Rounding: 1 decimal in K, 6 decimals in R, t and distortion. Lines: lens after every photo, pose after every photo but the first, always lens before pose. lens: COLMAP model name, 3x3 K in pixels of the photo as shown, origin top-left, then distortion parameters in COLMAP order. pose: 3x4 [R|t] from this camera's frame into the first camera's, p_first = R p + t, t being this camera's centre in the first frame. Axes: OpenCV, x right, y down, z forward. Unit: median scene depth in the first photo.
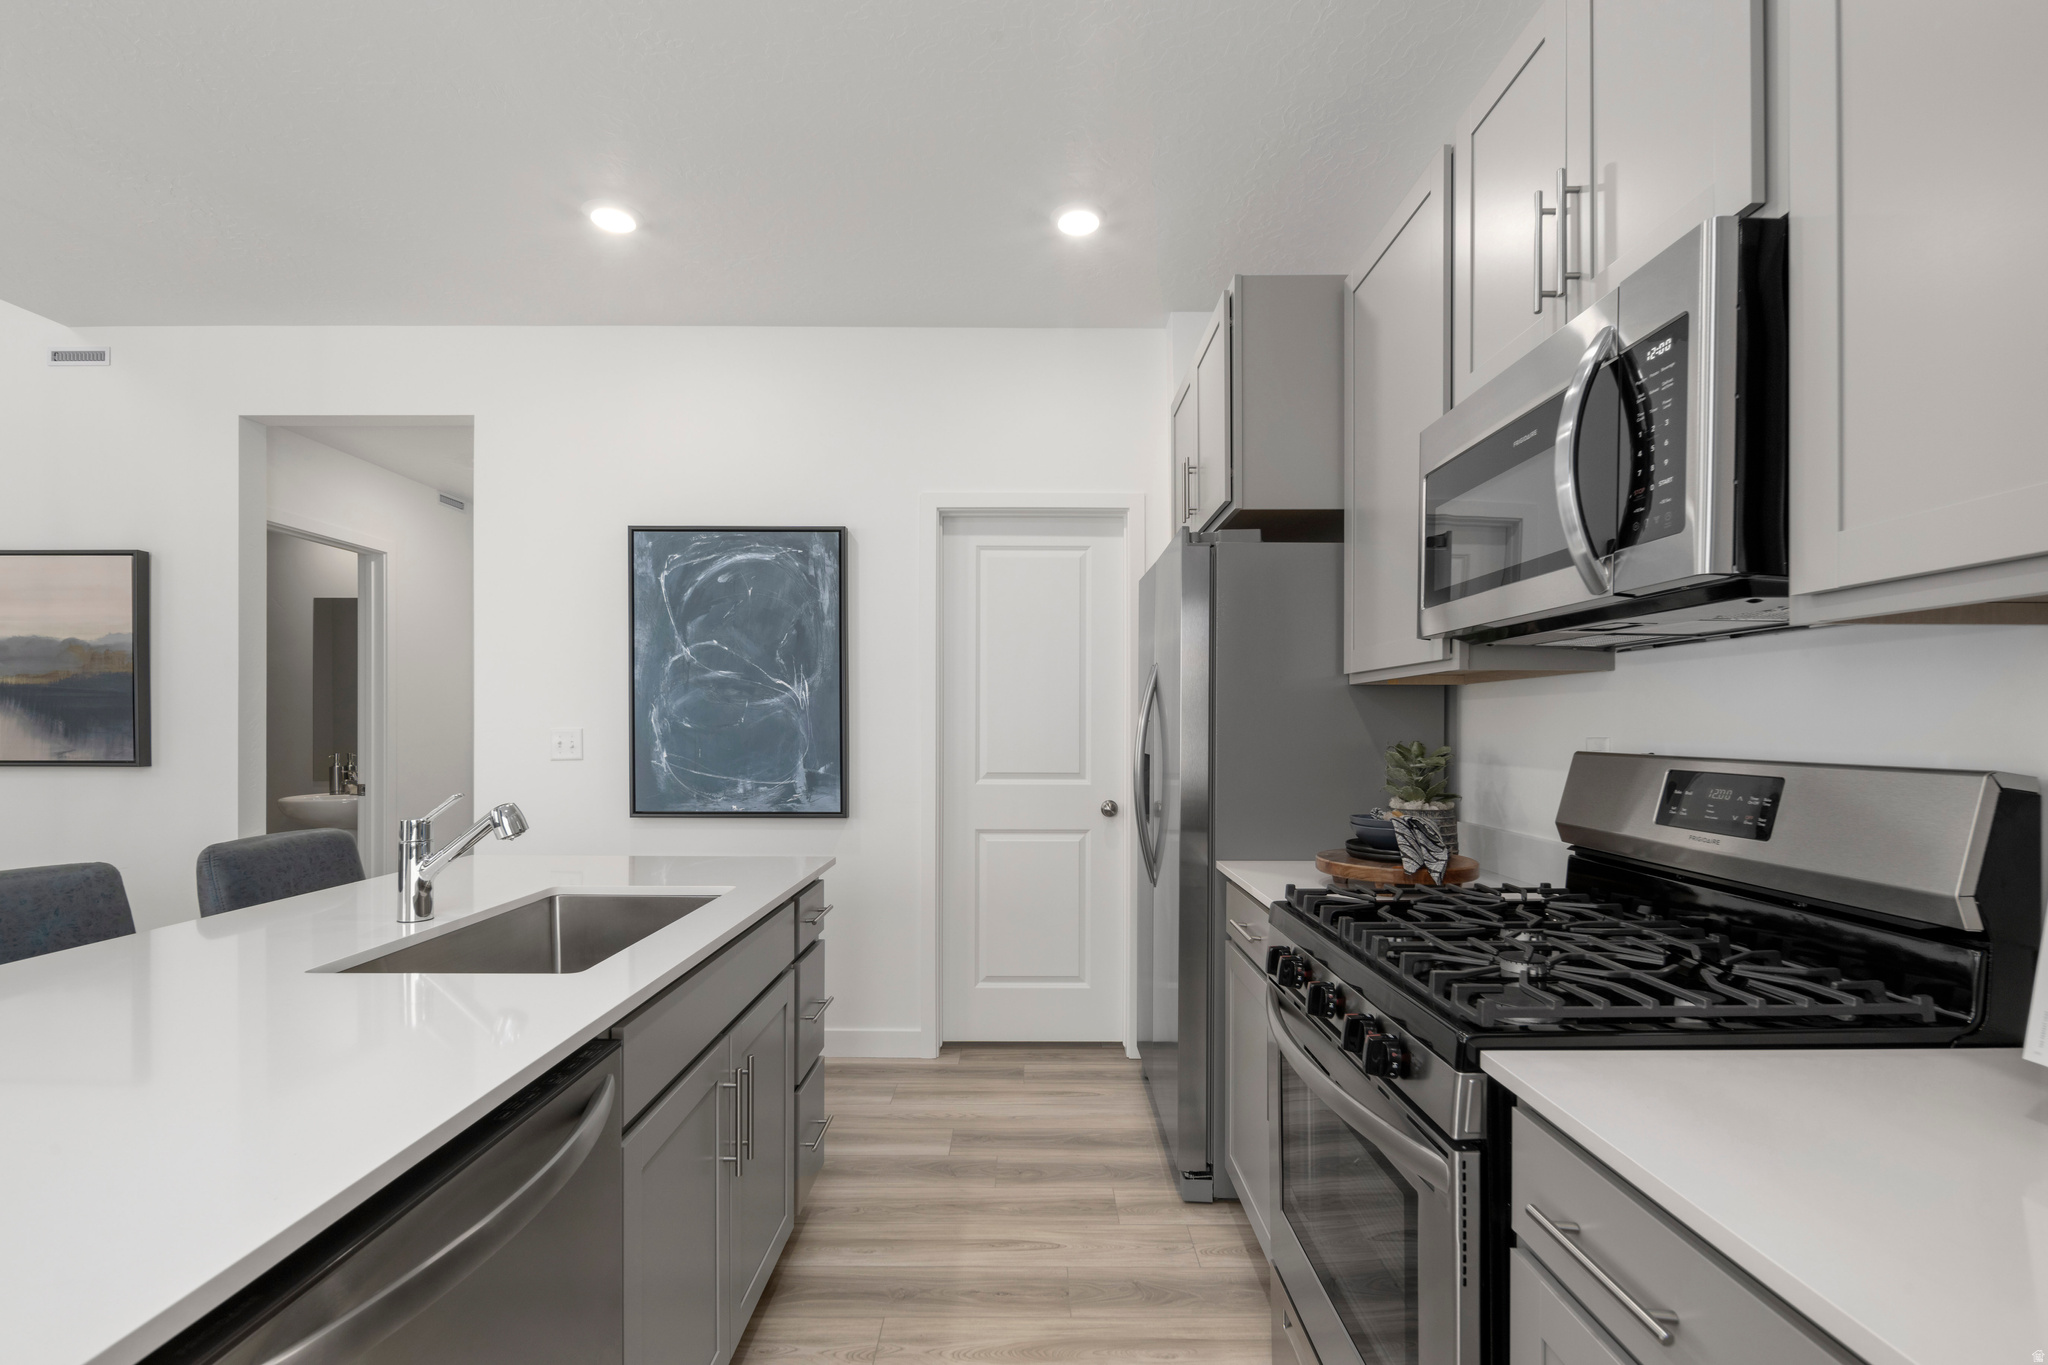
lens RADIAL K [[954.7, 0, 1025.1], [0, 954.7, 720.6], [0, 0, 1]] dist [-0.001011, -0.000192]
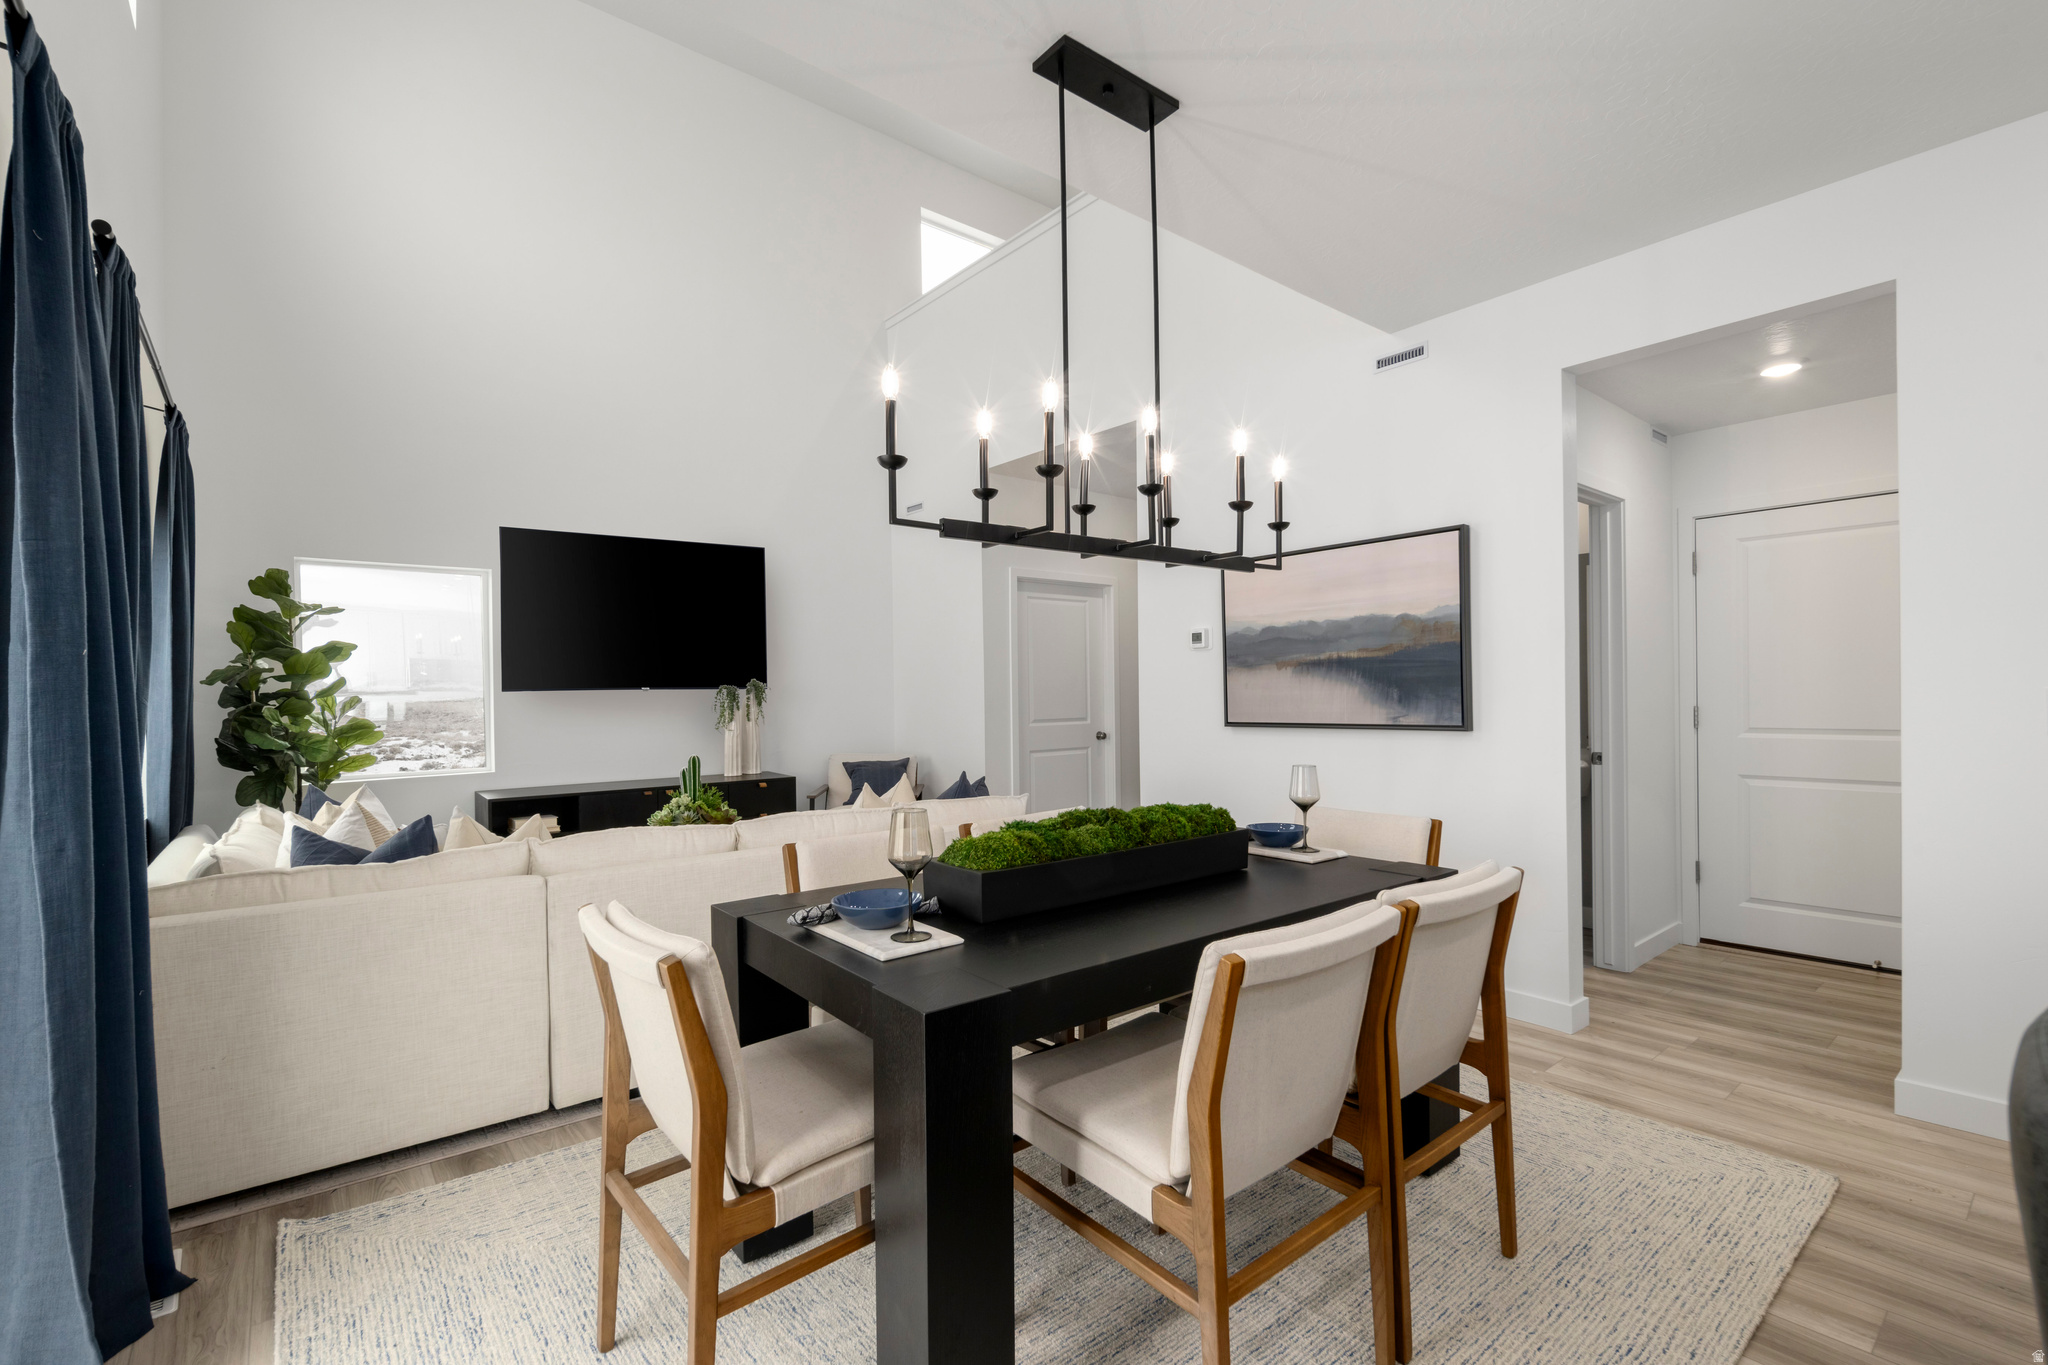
lens RADIAL K [[899.2, 0, 1025.8], [0, 899.2, 691.3], [0, 0, 1]] dist [-0.000801, -0.000279]
pose [[0.632234, -0.015259, -0.774627, -0.471756], [0.019757, 0.999798, -0.003569, -0.001657], [0.774526, -0.013048, 0.632408, 0.003428]]
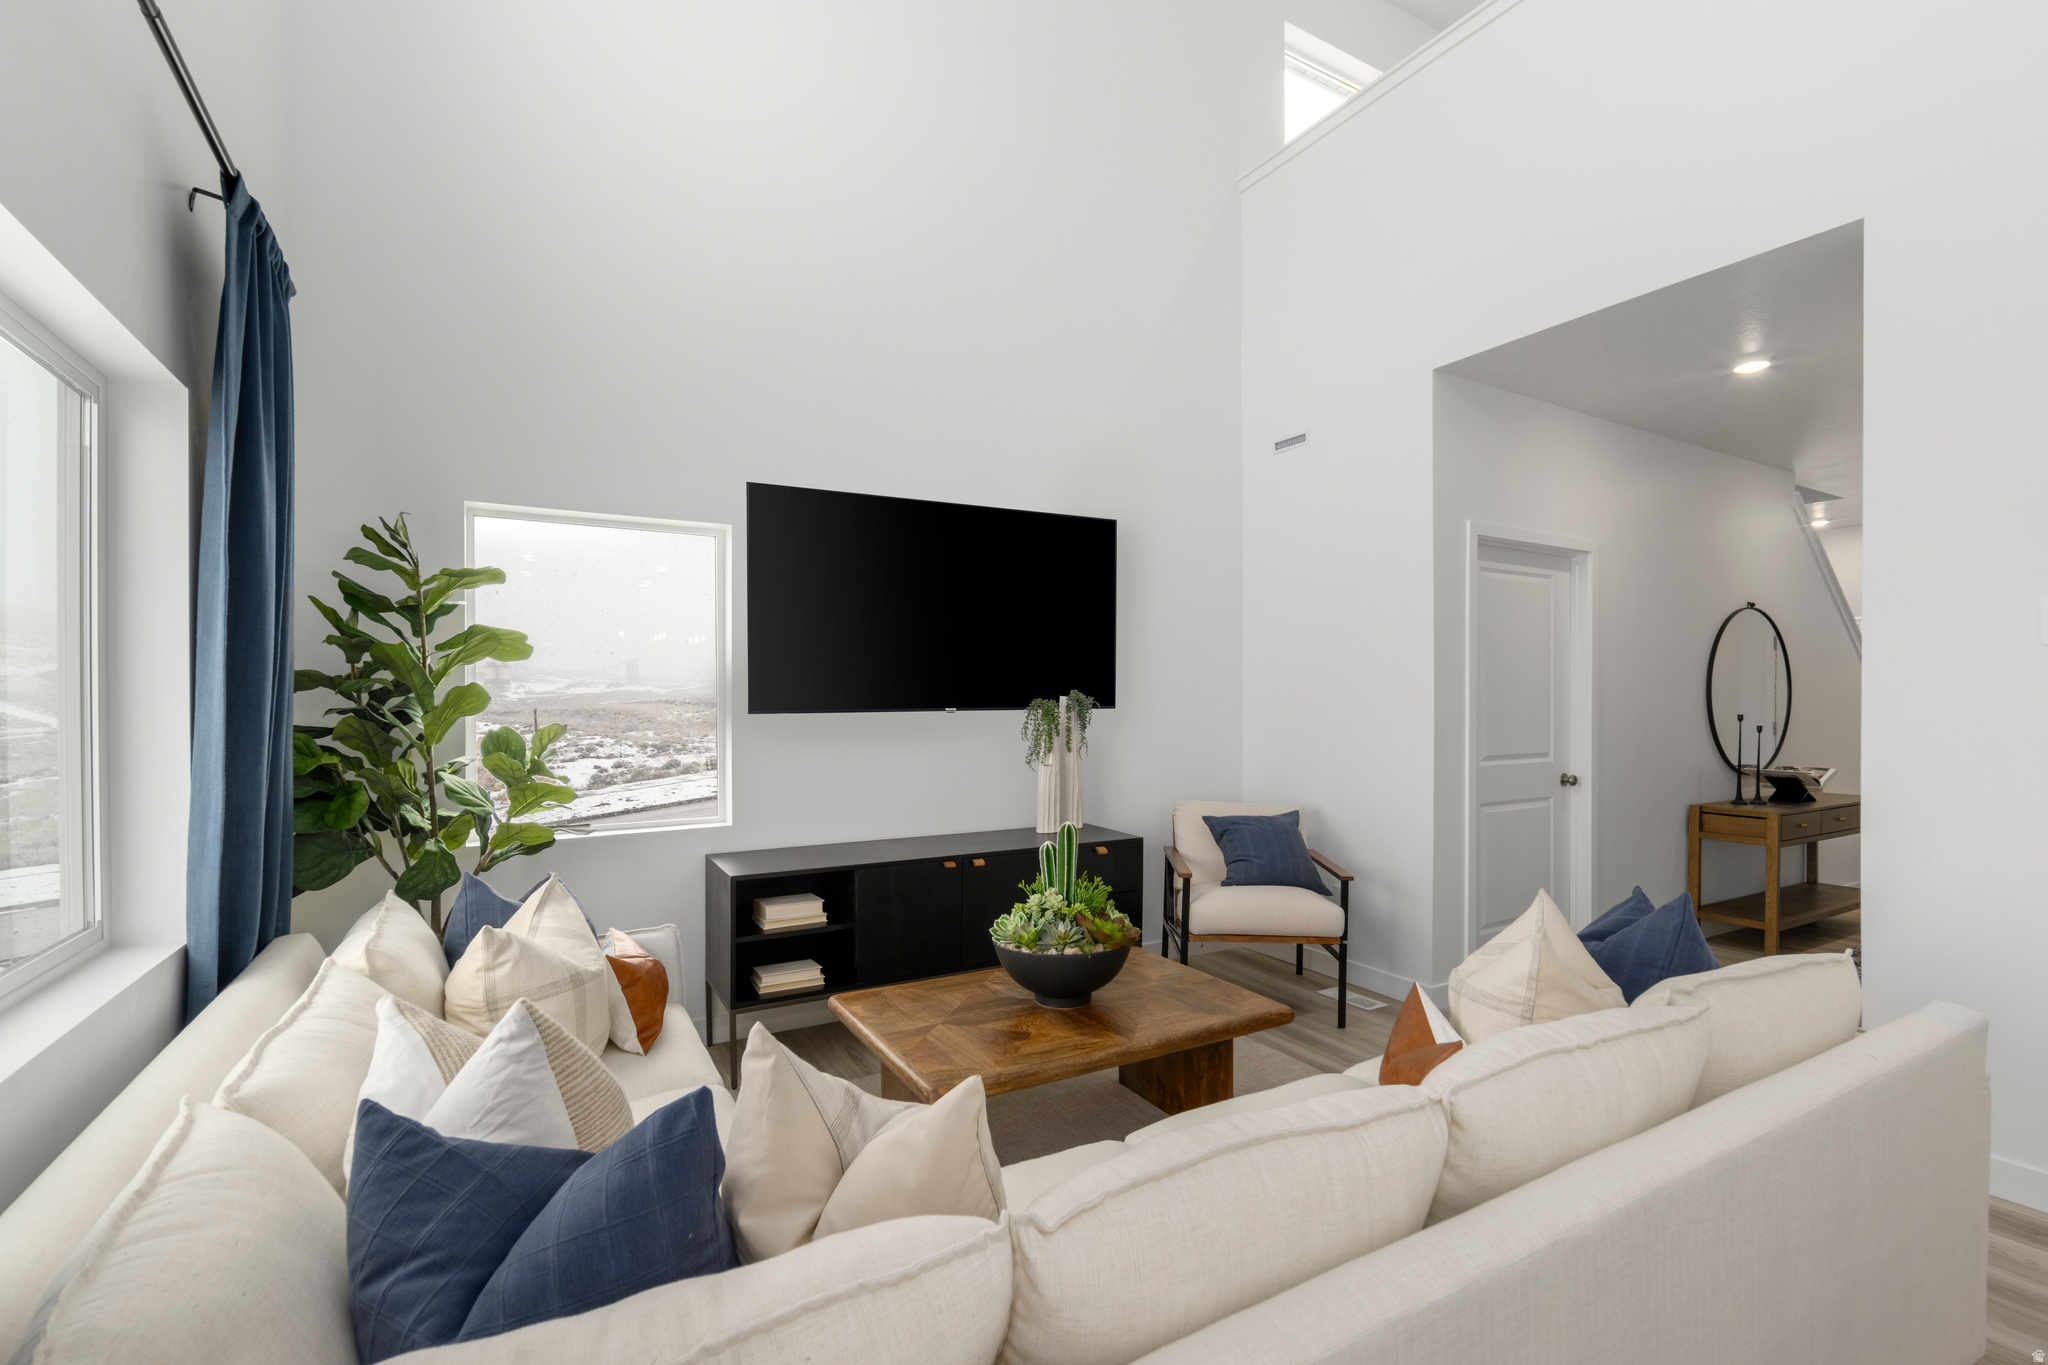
lens RADIAL K [[899.2, 0, 1022.8], [0, 899.2, 698.6], [0, 0, 1]] dist [-0.000801, -0.000279]
pose [[0.497830, -0.008912, -0.867229, -0.968934], [0.007372, 0.999955, -0.006043, -0.017959], [0.867243, -0.003385, 0.497874, 0.033201]]
